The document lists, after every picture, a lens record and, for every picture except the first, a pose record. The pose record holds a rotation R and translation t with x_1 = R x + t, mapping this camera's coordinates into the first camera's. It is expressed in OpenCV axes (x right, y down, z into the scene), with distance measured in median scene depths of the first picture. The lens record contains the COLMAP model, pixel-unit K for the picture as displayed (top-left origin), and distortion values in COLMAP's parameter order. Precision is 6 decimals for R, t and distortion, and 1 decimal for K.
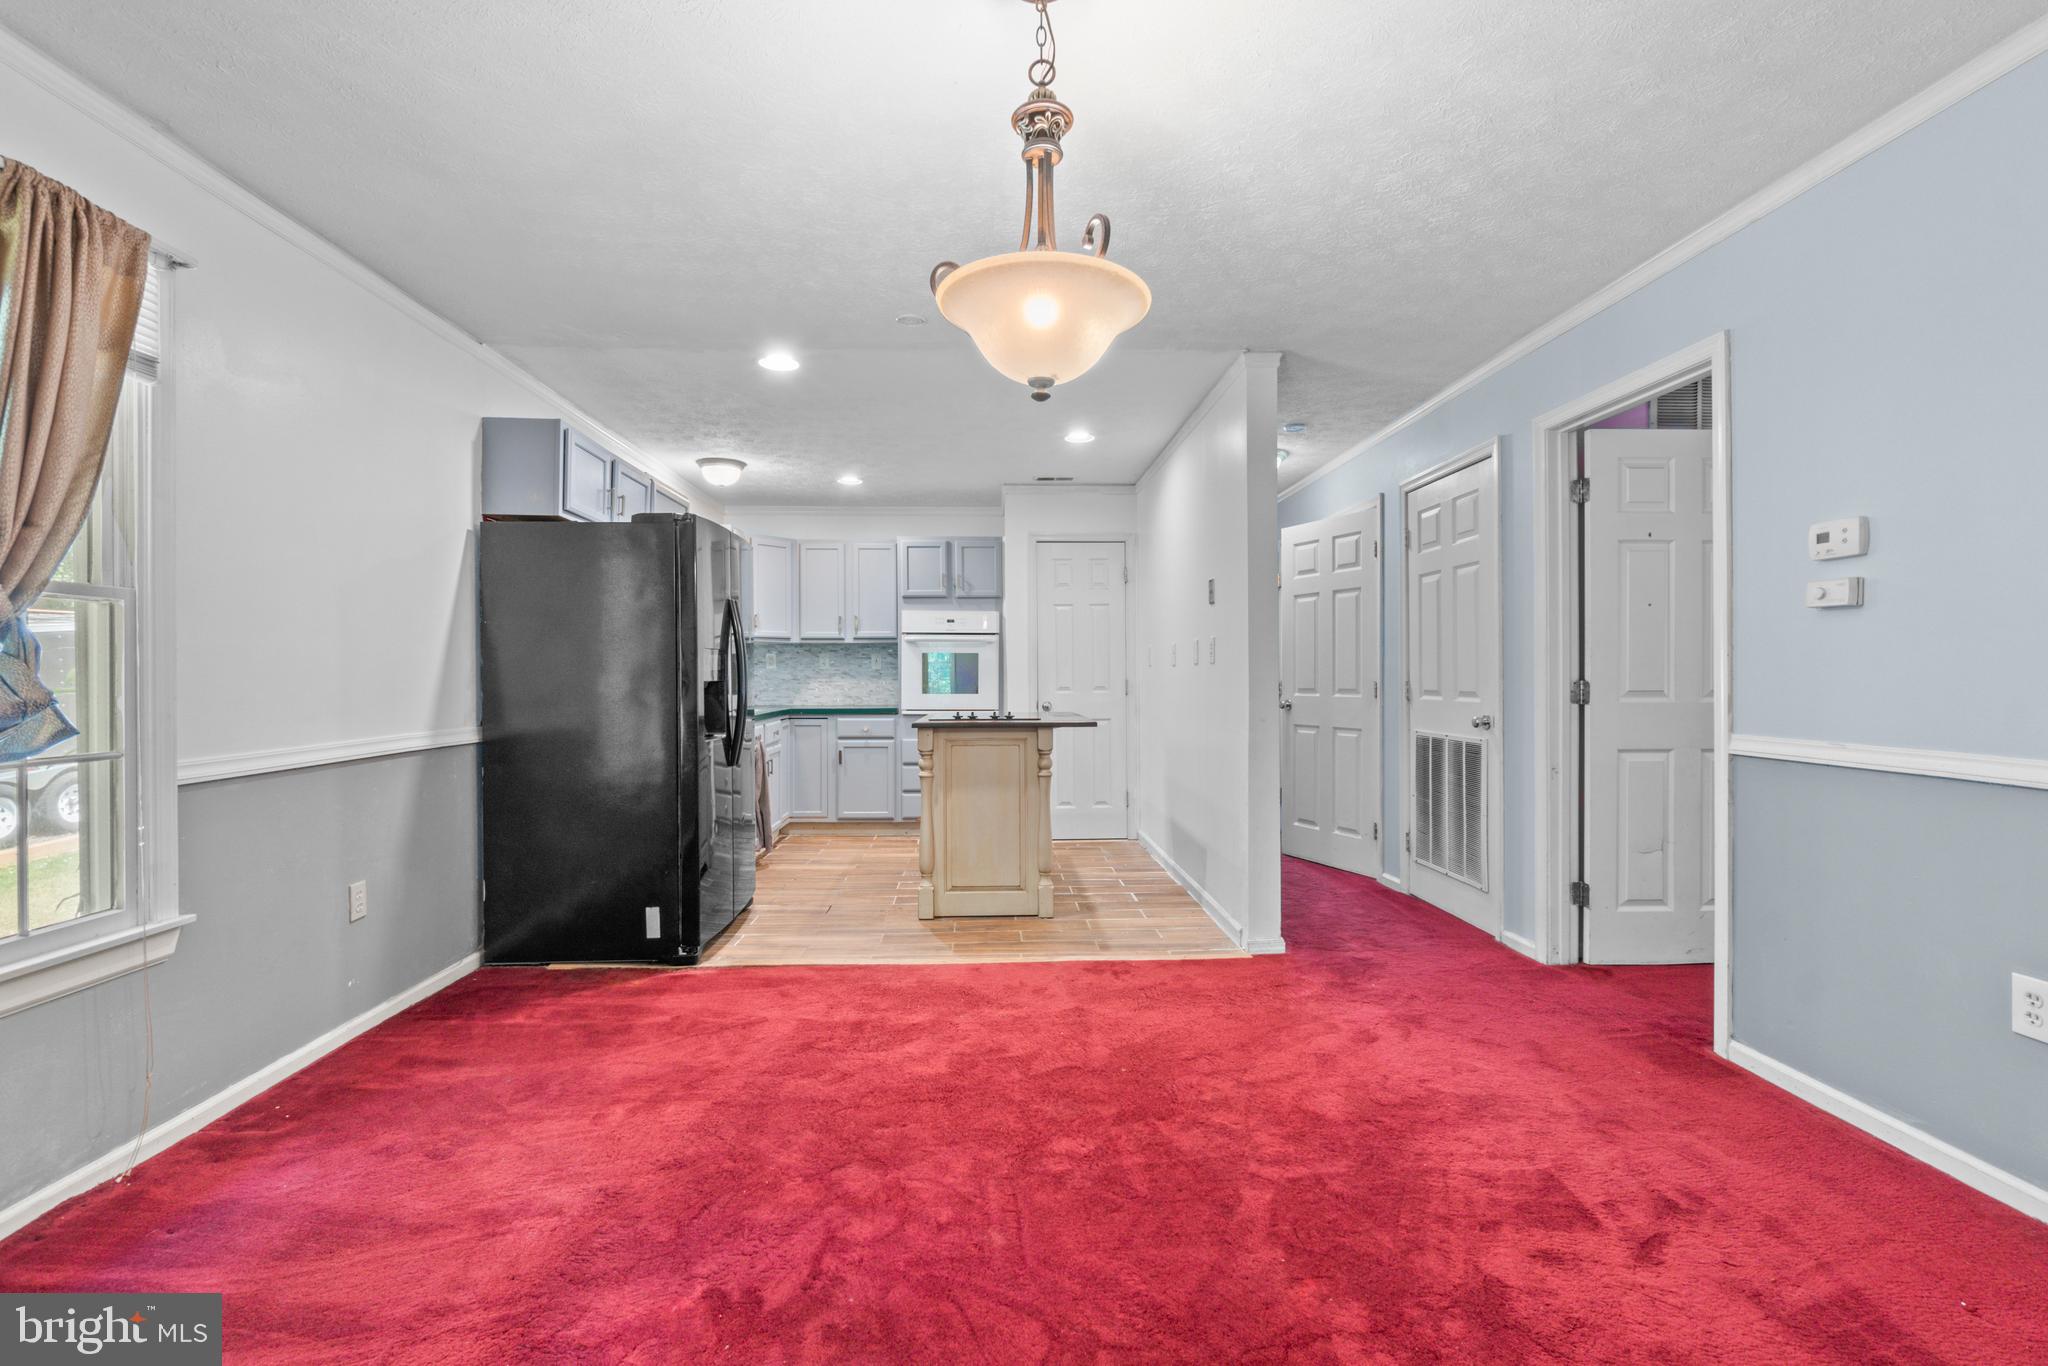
lens RADIAL K [[888.3, 0, 1017.2], [0, 888.3, 678.5], [0, 0, 1]] dist [-0.001789, -0.000660]
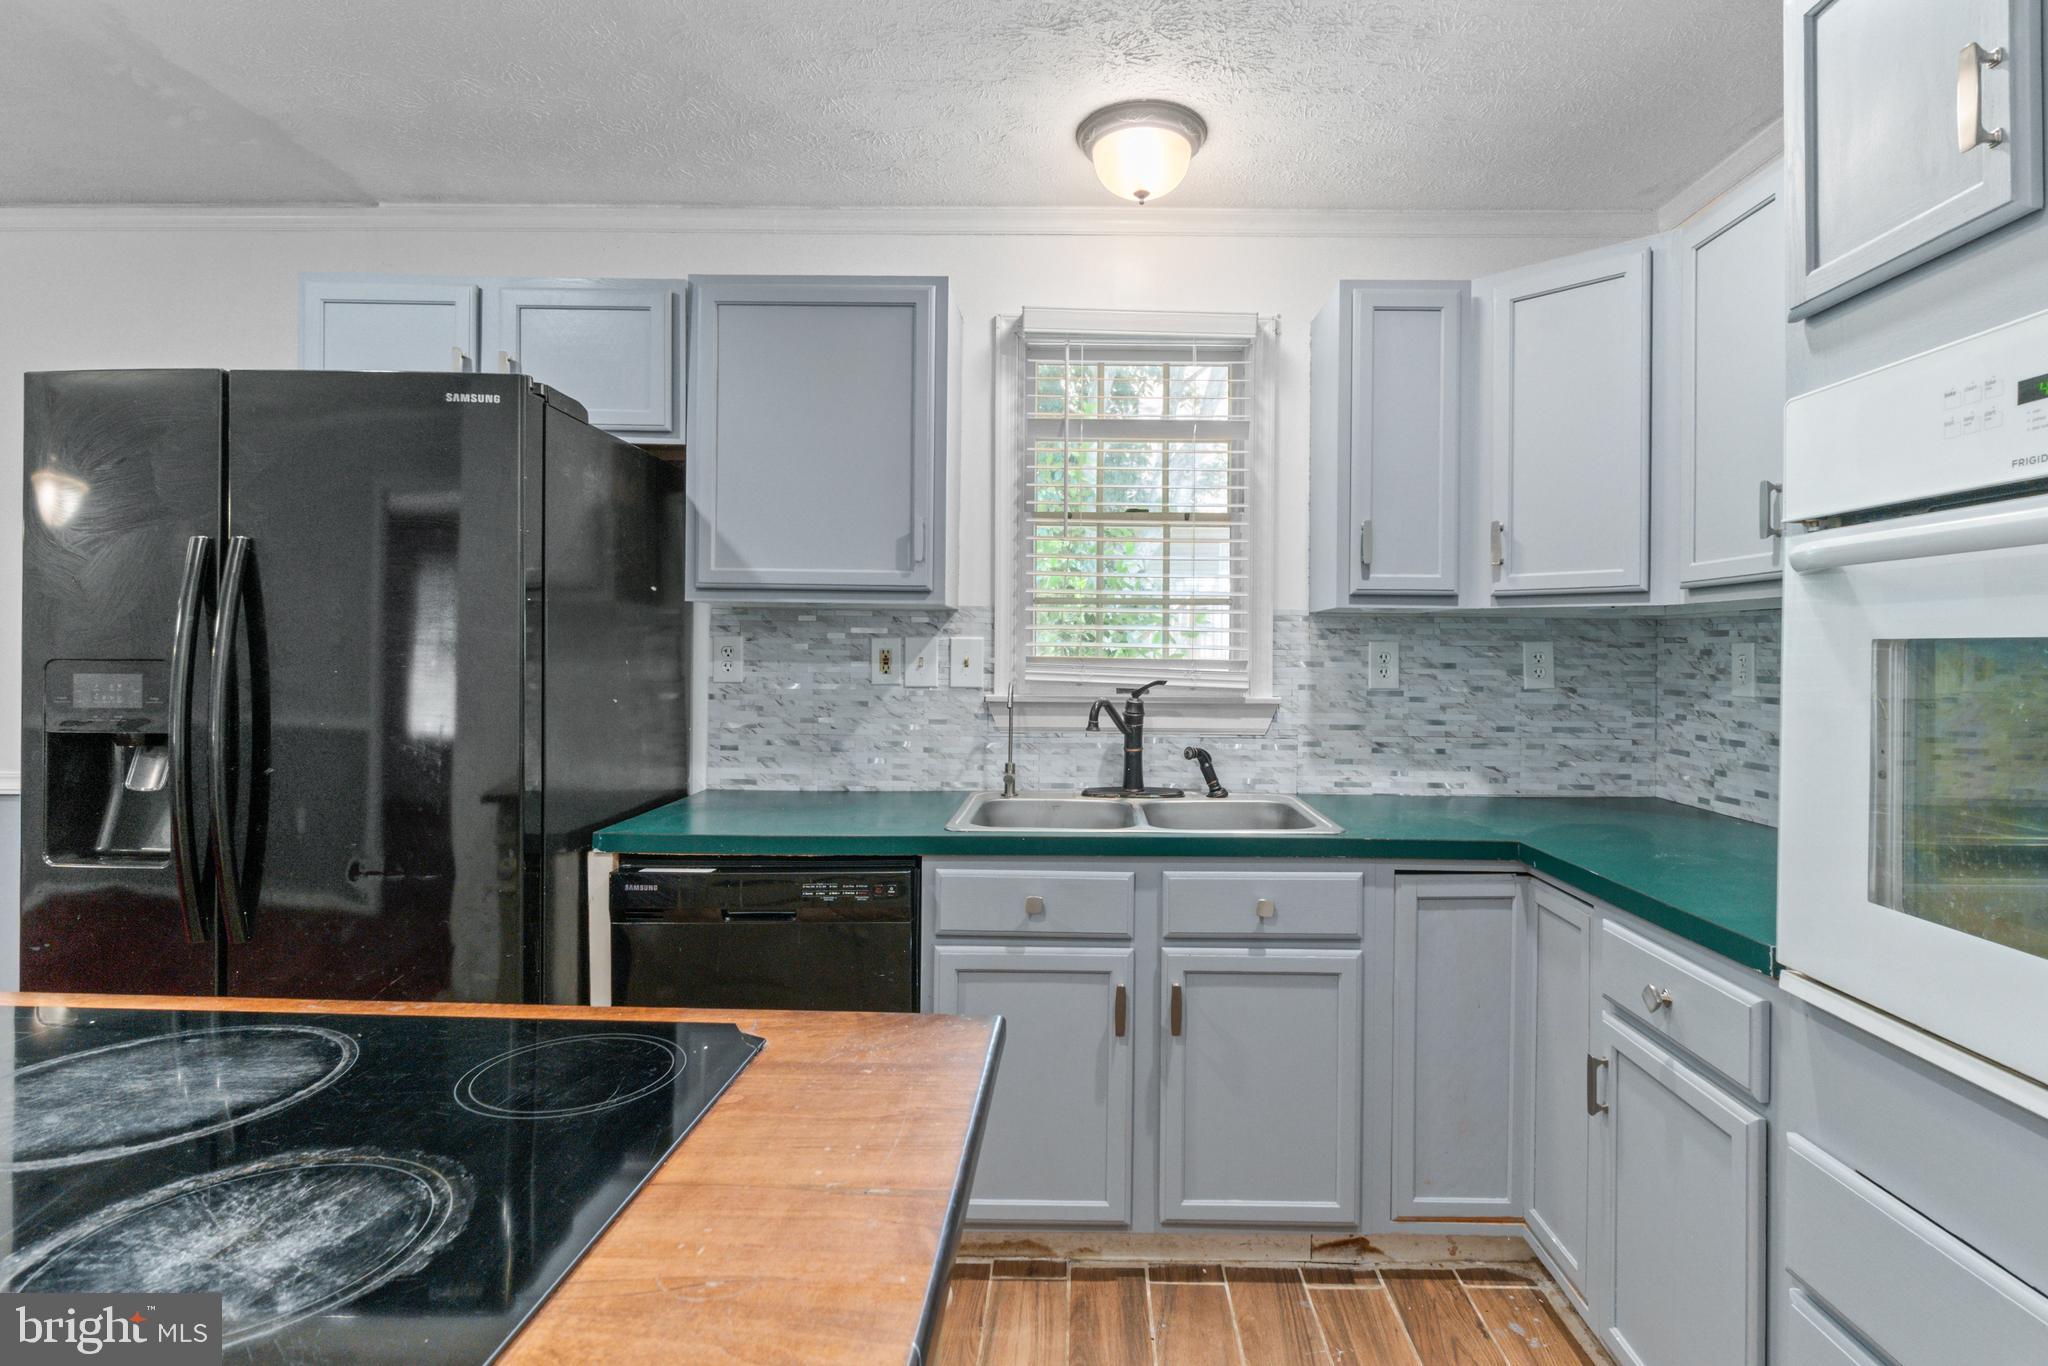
lens RADIAL K [[1028.2, 0, 1073.0], [0, 1028.2, 652.5], [0, 0, 1]] dist [0.002960, -0.000874]
pose [[-0.048073, -0.000199, -0.998844, 0.080189], [-0.011989, 0.999928, 0.000377, -0.024506], [0.998772, 0.011993, -0.048072, 0.869900]]
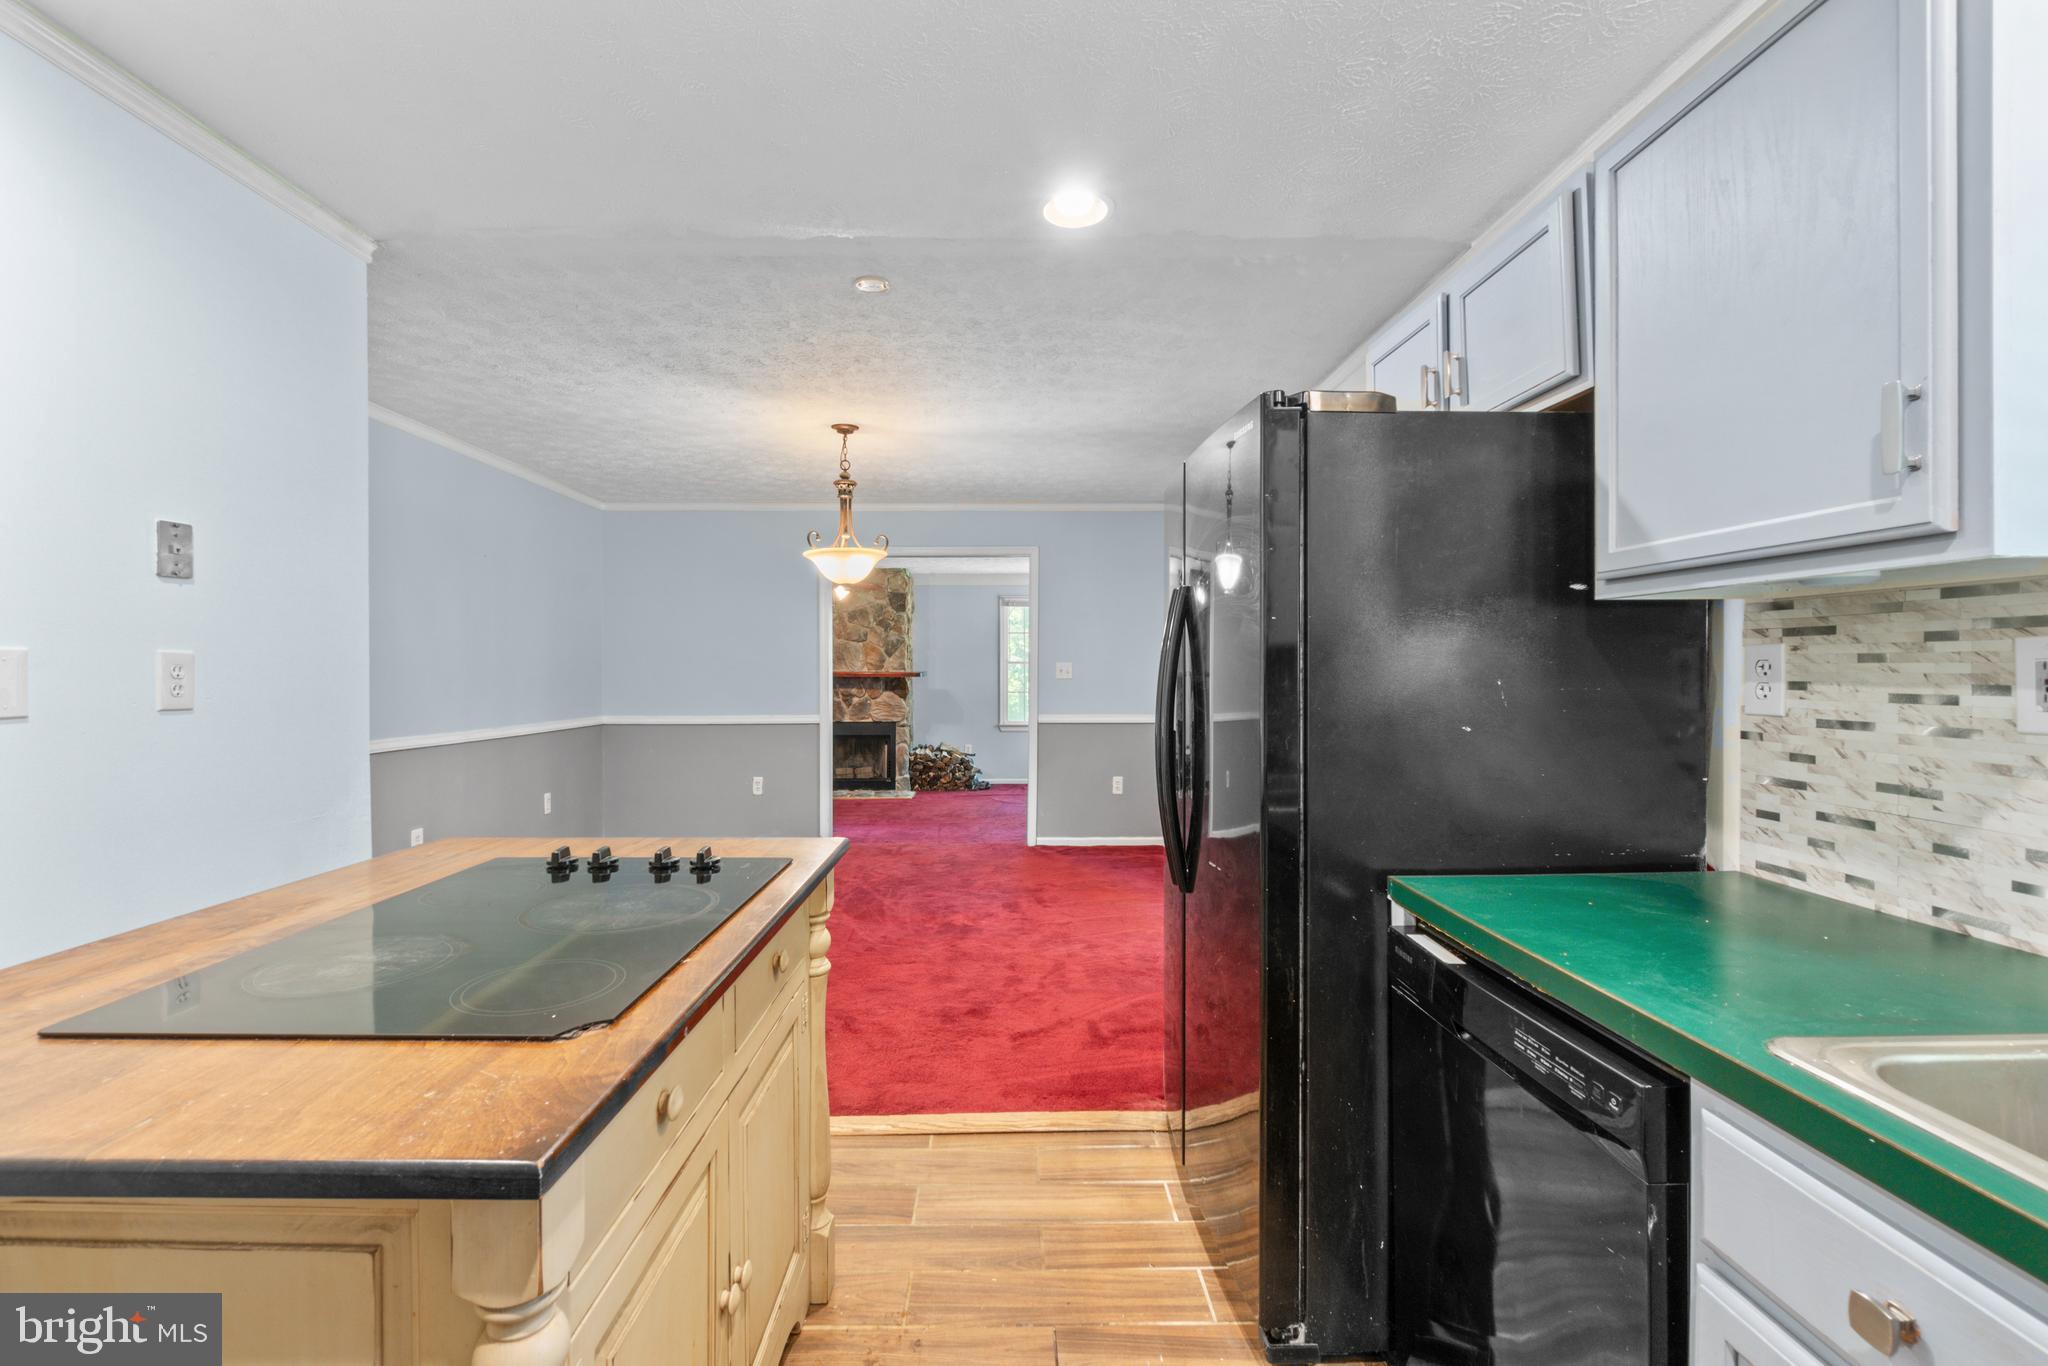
lens RADIAL K [[888.3, 0, 1030.7], [0, 888.3, 672.6], [0, 0, 1]] dist [-0.001789, -0.000660]
pose [[-0.999443, 0.004098, 0.033133, -0.150768], [0.004386, 0.999953, 0.008625, -0.024699], [-0.033097, 0.008766, -0.999414, 0.954969]]
